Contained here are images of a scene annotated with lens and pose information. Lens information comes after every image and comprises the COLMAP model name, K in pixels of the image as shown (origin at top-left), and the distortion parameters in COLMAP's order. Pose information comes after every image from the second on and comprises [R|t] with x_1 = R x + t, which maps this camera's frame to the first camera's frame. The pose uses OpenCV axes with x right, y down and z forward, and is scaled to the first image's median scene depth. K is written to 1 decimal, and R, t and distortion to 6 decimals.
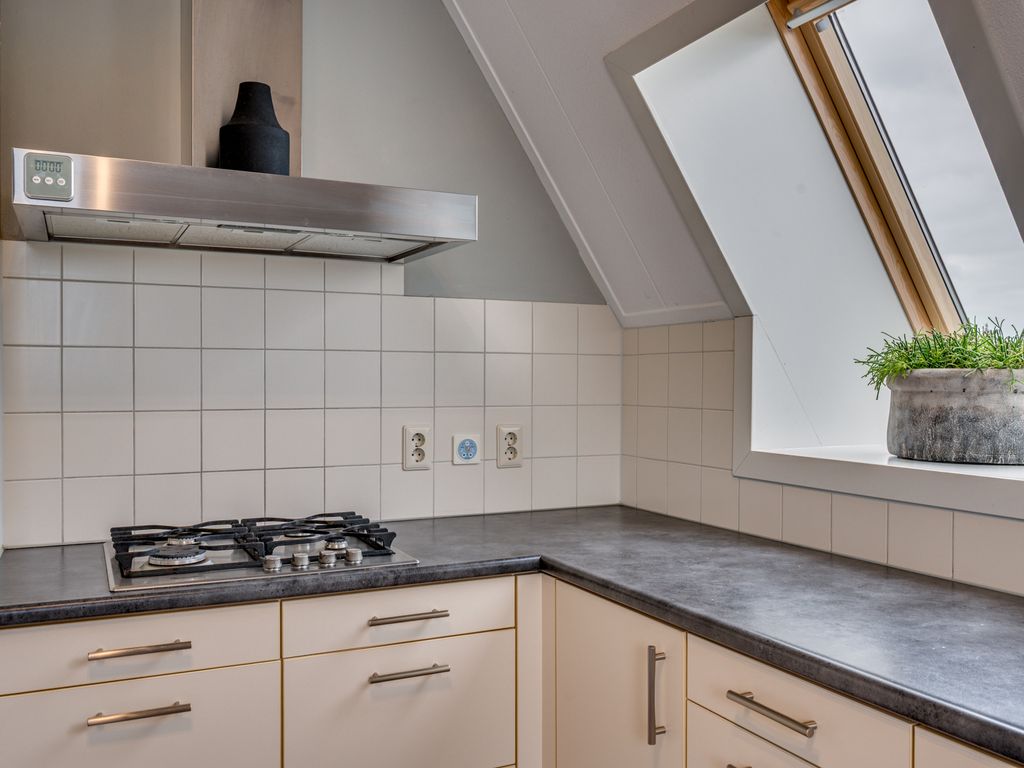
lens RADIAL K [[913.4, 0, 512.0], [0, 913.4, 384.0], [0, 0, 1]] dist [0.007917, -0.004832]
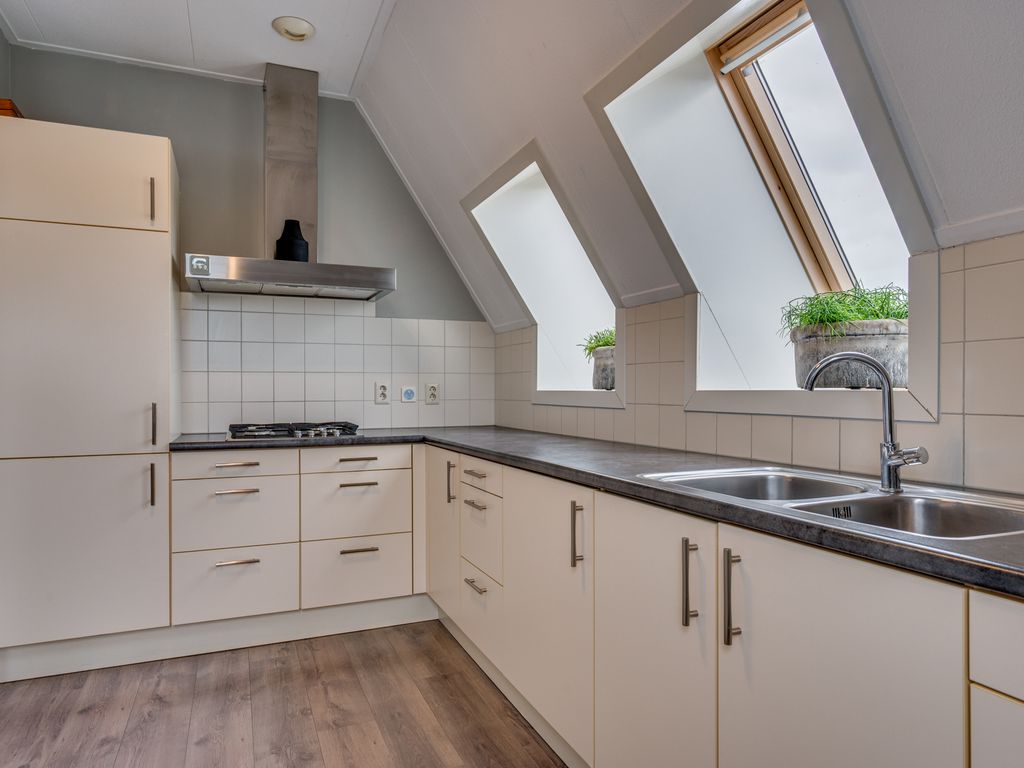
lens RADIAL K [[663.9, 0, 512.0], [0, 663.9, 384.0], [0, 0, 1]] dist [-0.000791, 0.000502]
pose [[0.998823, -0.004909, -0.048259, 0.311250], [0.004339, 0.999920, -0.011912, 0.085469], [0.048314, 0.011688, 0.998764, -0.548994]]
